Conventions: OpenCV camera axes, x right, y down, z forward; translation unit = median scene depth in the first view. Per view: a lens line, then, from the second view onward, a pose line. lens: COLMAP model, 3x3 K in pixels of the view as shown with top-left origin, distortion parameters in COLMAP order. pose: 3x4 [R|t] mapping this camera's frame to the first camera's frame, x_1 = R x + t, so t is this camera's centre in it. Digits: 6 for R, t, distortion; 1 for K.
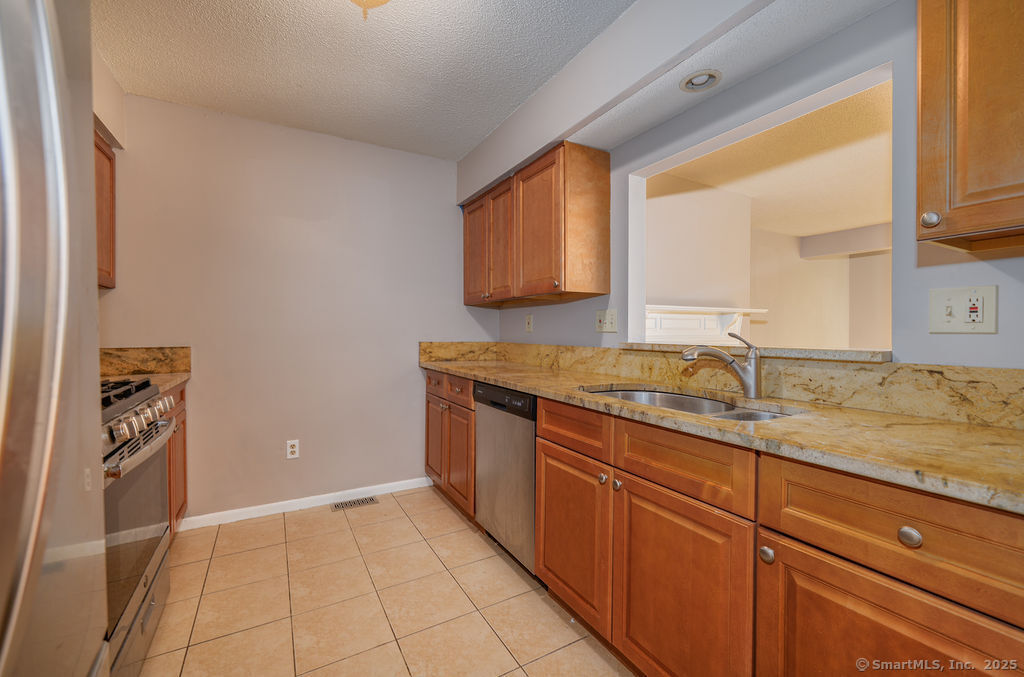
lens RADIAL K [[419.4, 0, 512.0], [0, 419.4, 338.5], [0, 0, 1]] dist [0.000894, 0.000089]
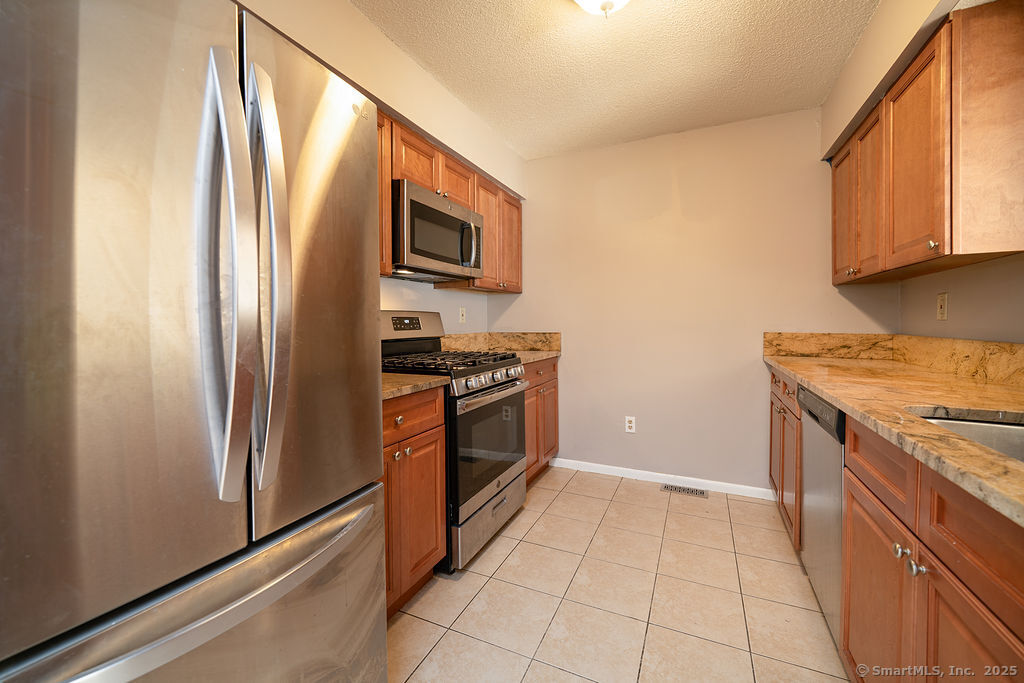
lens RADIAL K [[412.5, 0, 511.8], [0, 412.5, 331.0], [0, 0, 1]] dist [-0.000551, 0.000399]
pose [[0.579276, 0.014798, -0.814997, 0.211582], [-0.009161, 0.999890, 0.011643, 0.000023], [0.815080, 0.000721, 0.579348, 0.093183]]
